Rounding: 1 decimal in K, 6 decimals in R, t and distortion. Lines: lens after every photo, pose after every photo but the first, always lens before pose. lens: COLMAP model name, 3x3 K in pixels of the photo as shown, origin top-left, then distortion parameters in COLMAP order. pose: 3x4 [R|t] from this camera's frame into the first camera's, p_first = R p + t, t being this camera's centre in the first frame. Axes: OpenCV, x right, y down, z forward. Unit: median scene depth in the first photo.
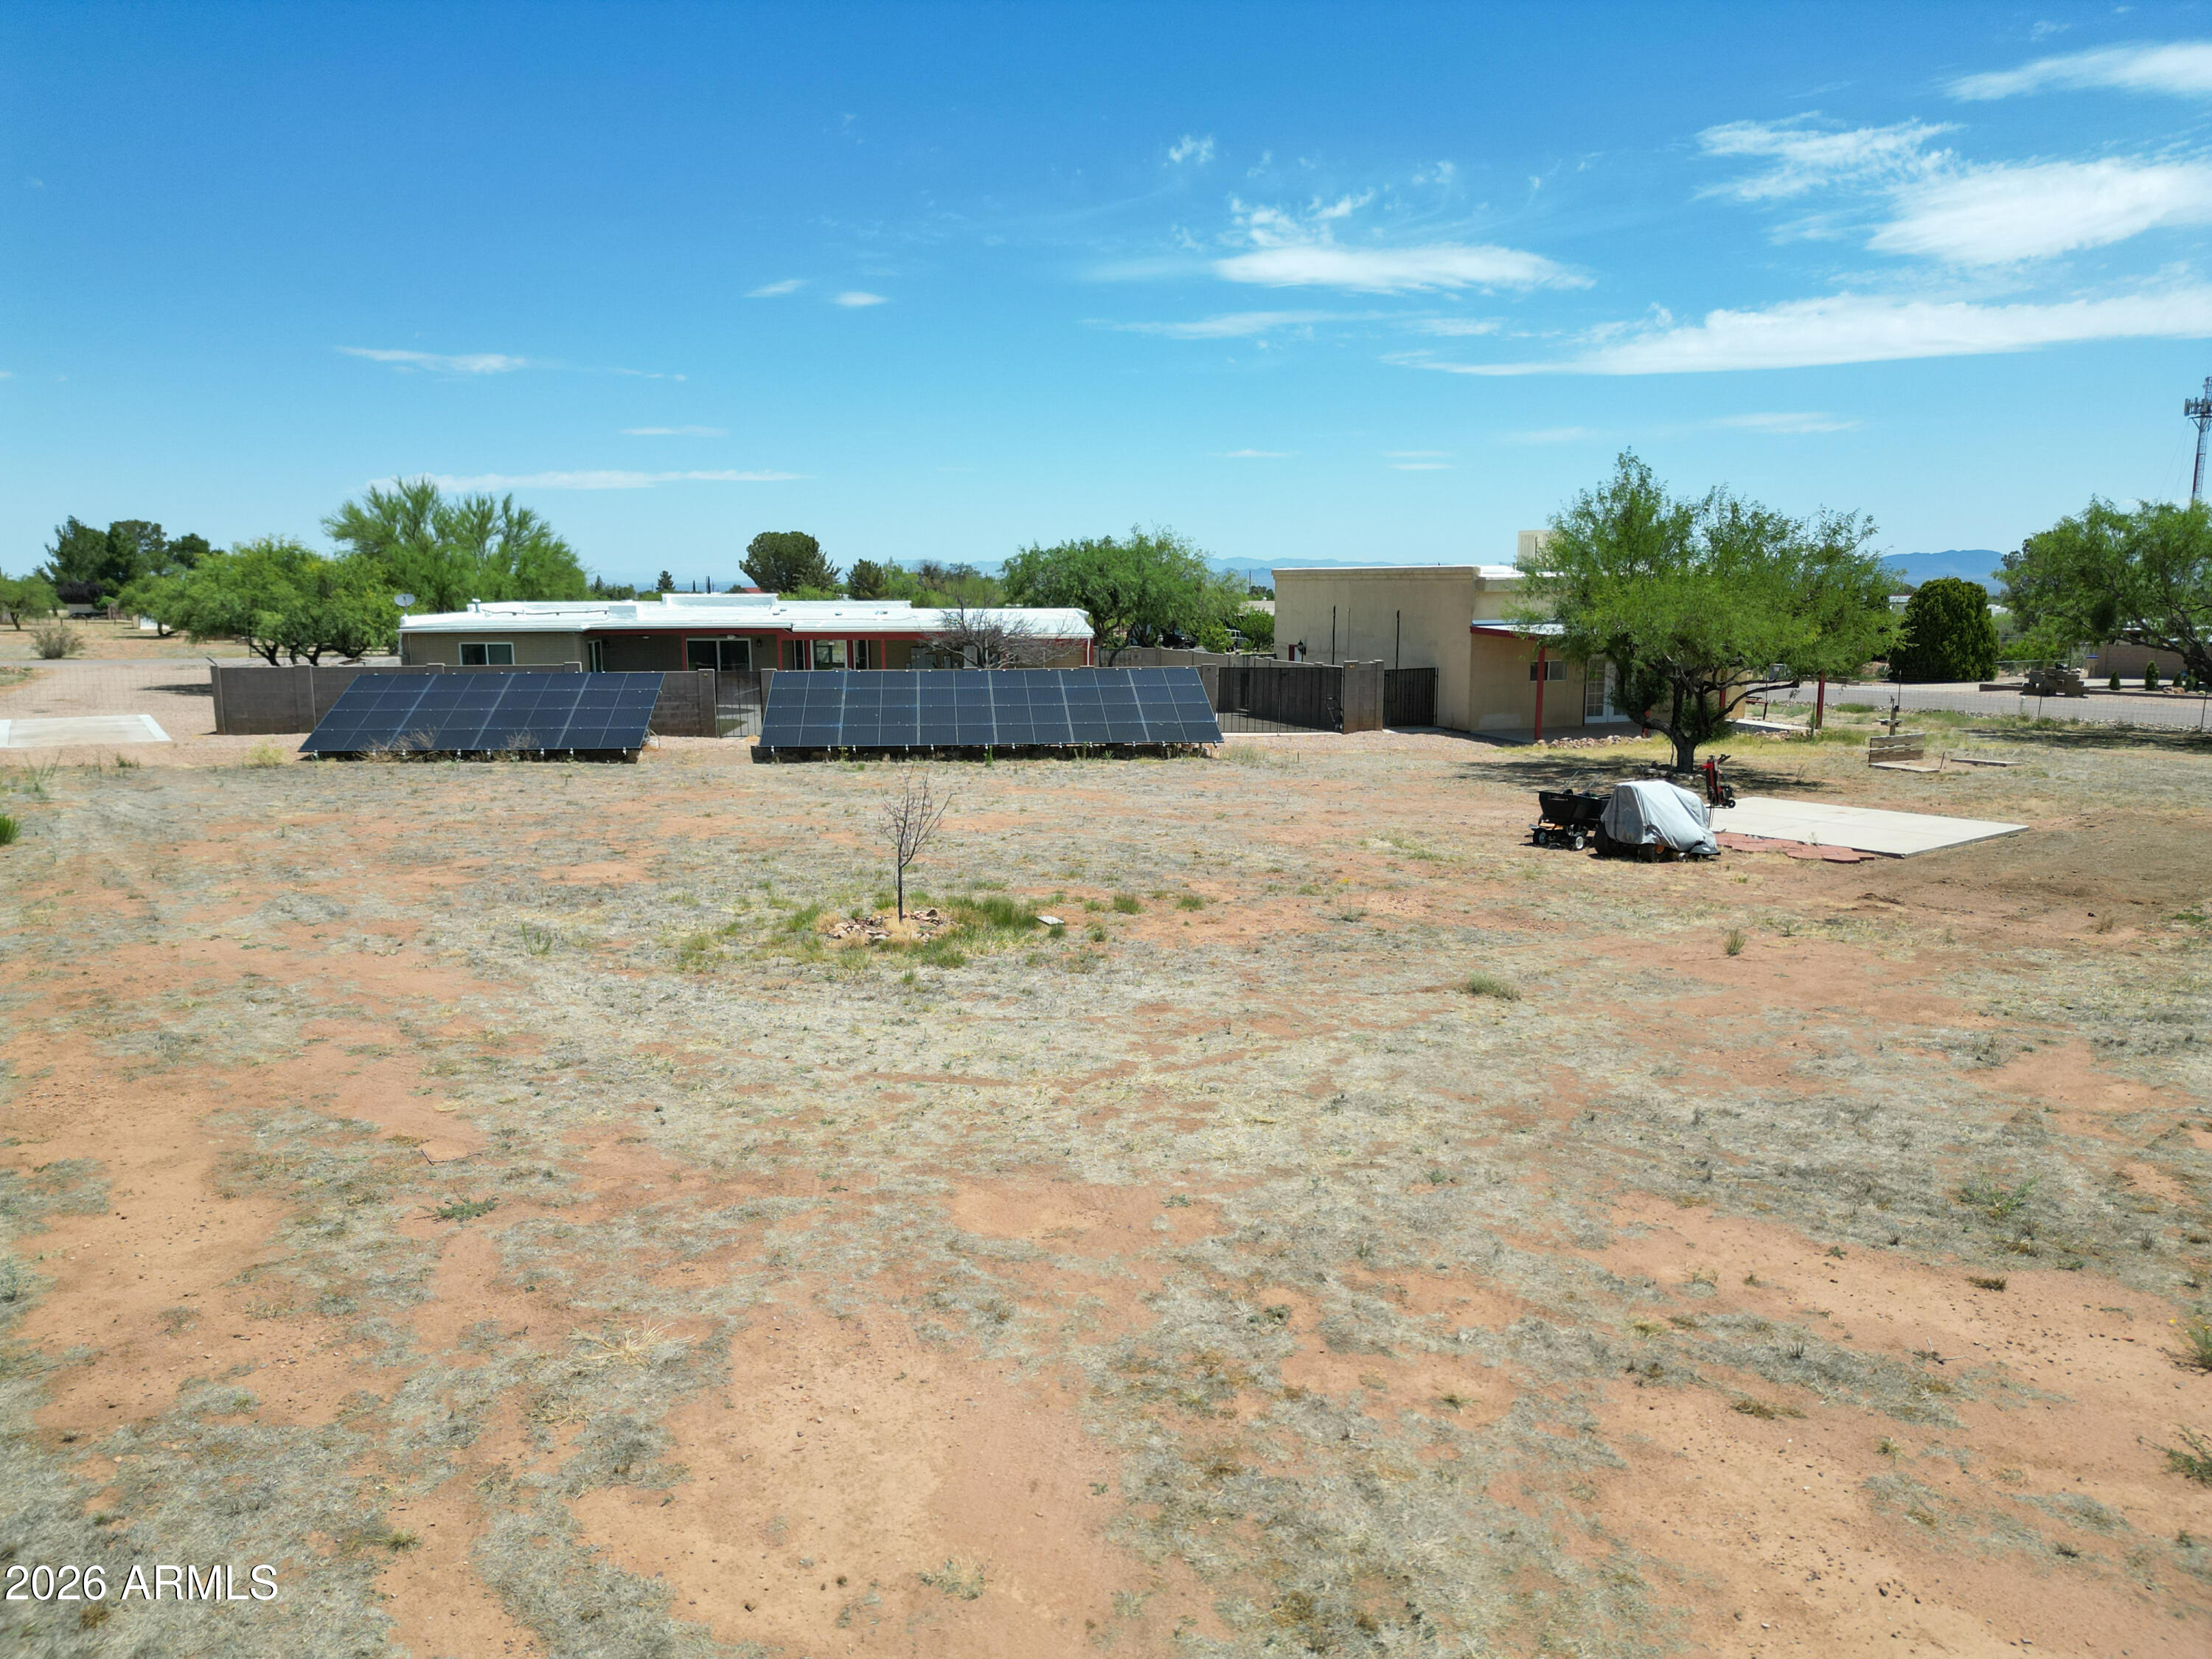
lens RADIAL K [[1559.1, 0, 1113.2], [0, 1559.1, 831.4], [0, 0, 1]] dist [0.052820, -0.062733]
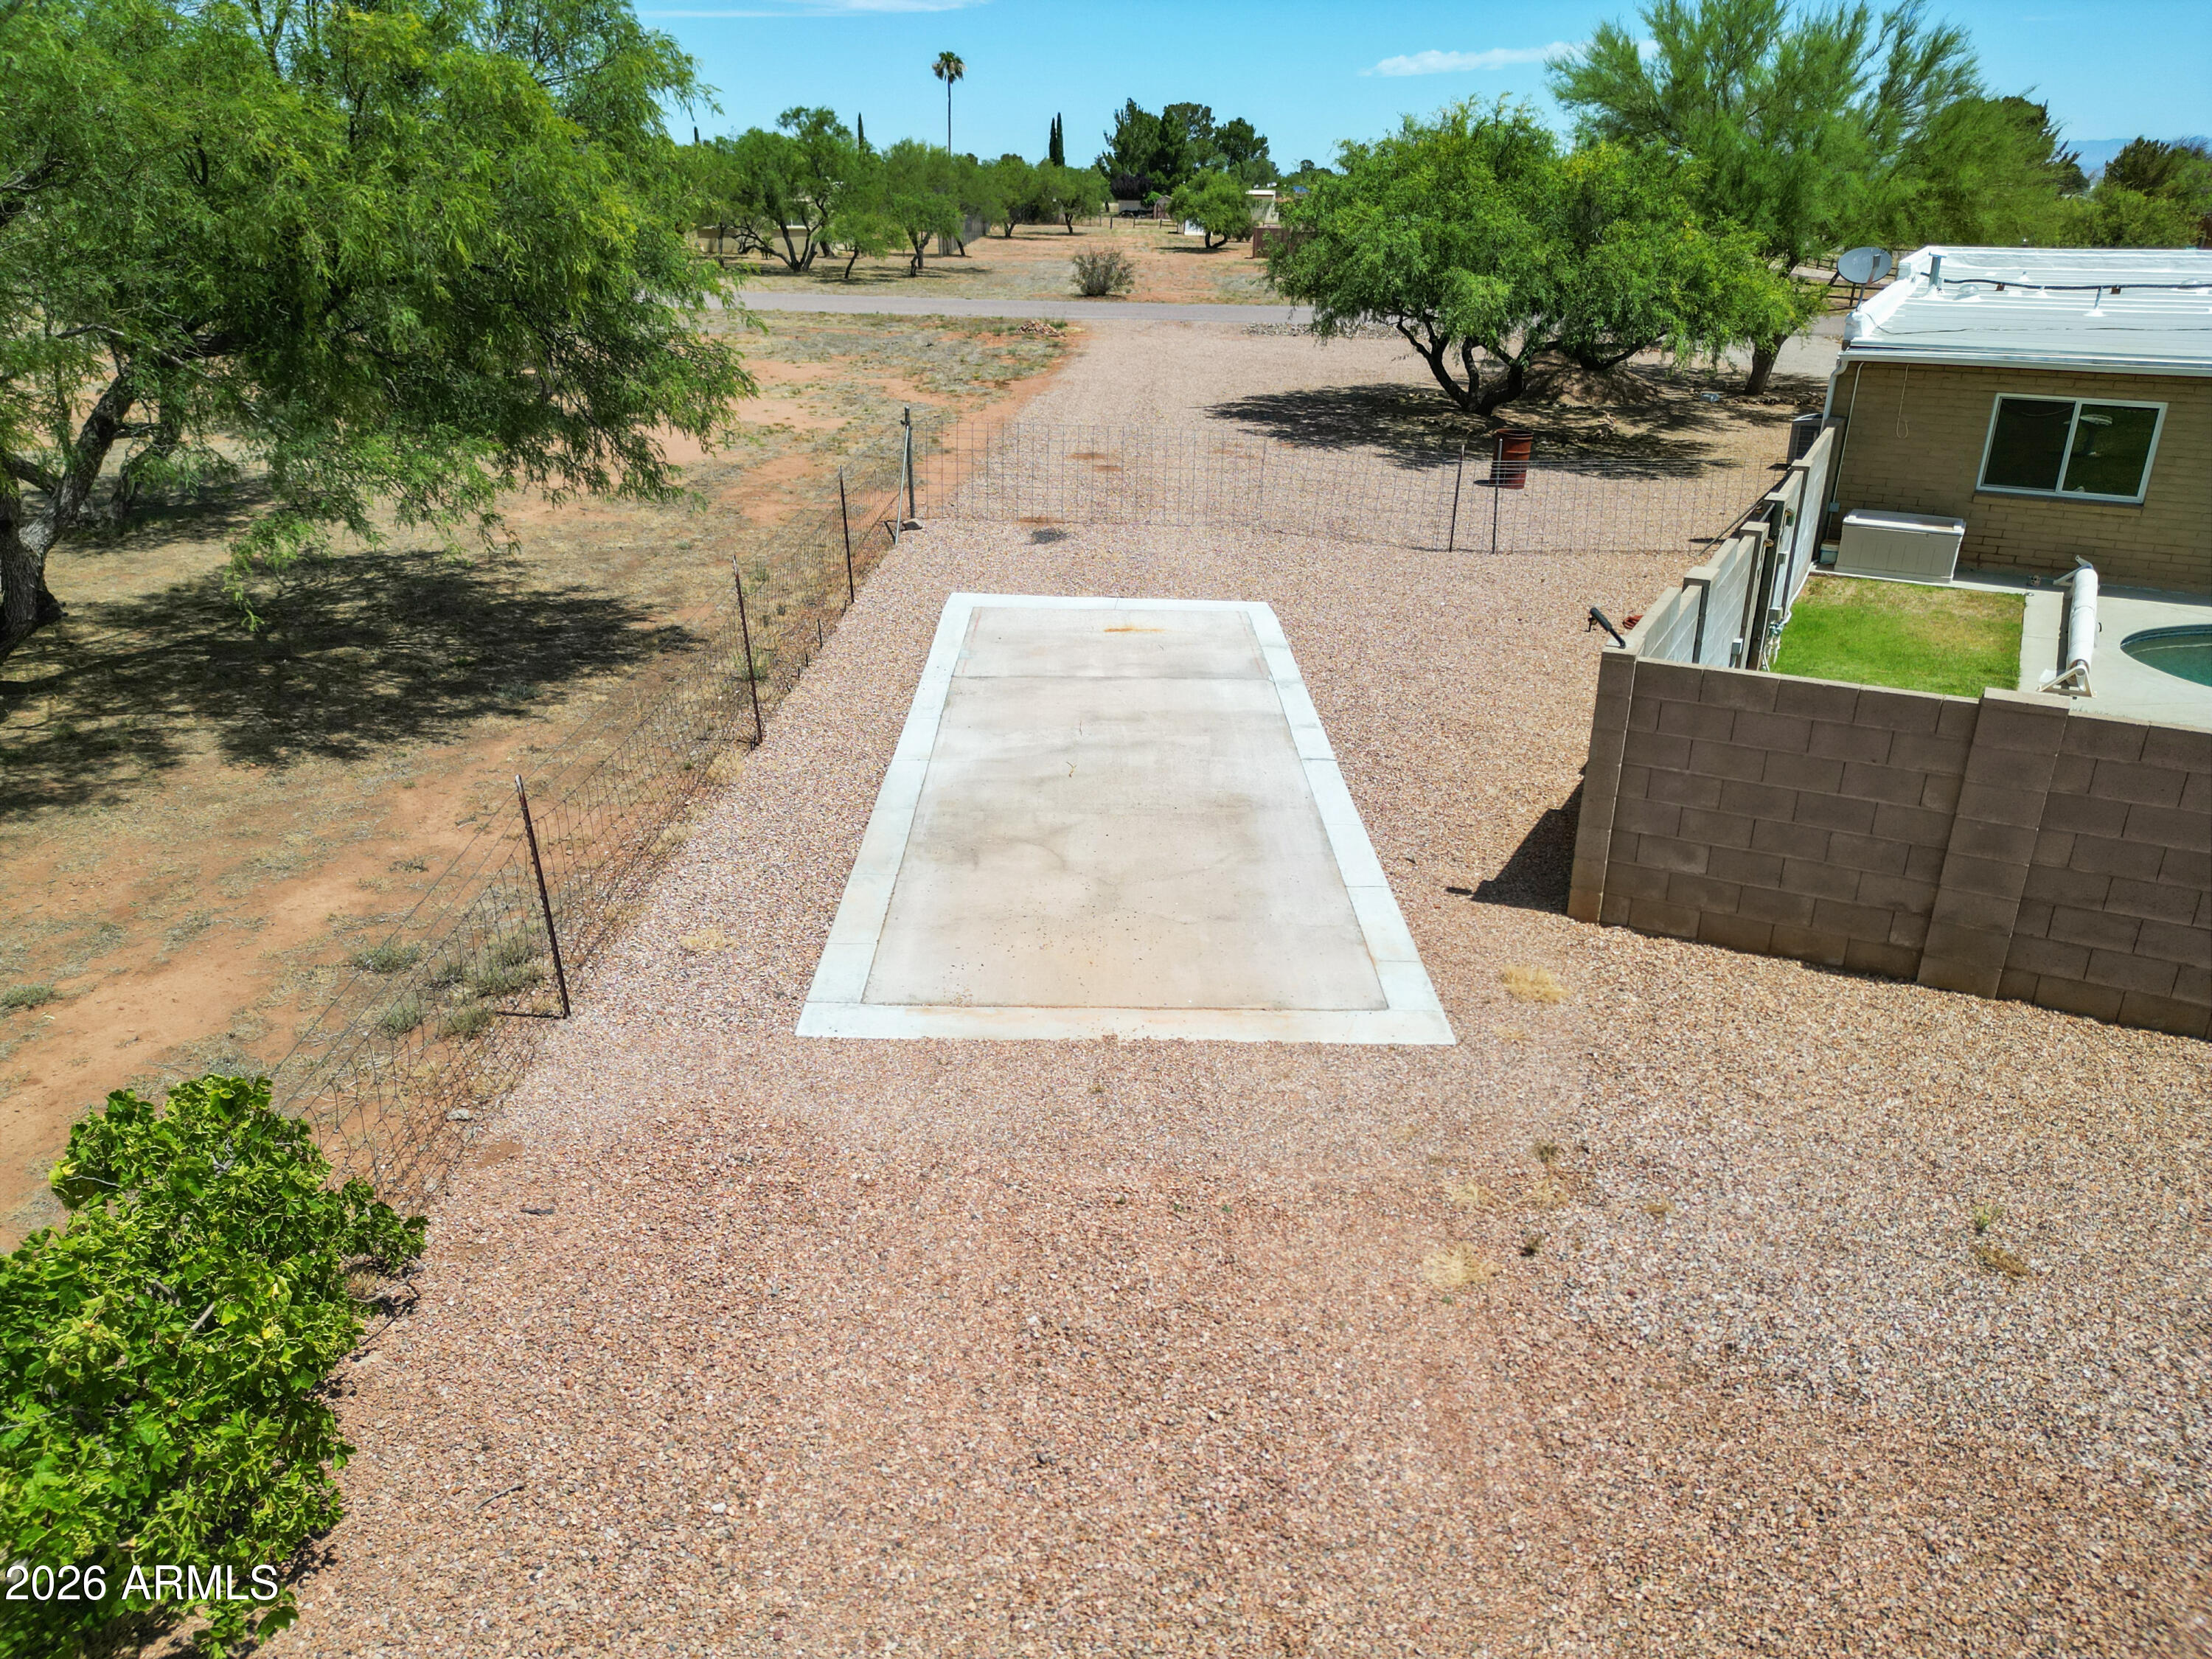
lens RADIAL K [[1559.1, 0, 1106.9], [0, 1559.1, 834.9], [0, 0, 1]] dist [0.052820, -0.062733]
pose [[0.832141, 0.216714, -0.510467, -0.110874], [-0.087690, 0.960322, 0.264748, -0.028768], [0.547588, -0.175545, 0.818127, 0.166240]]
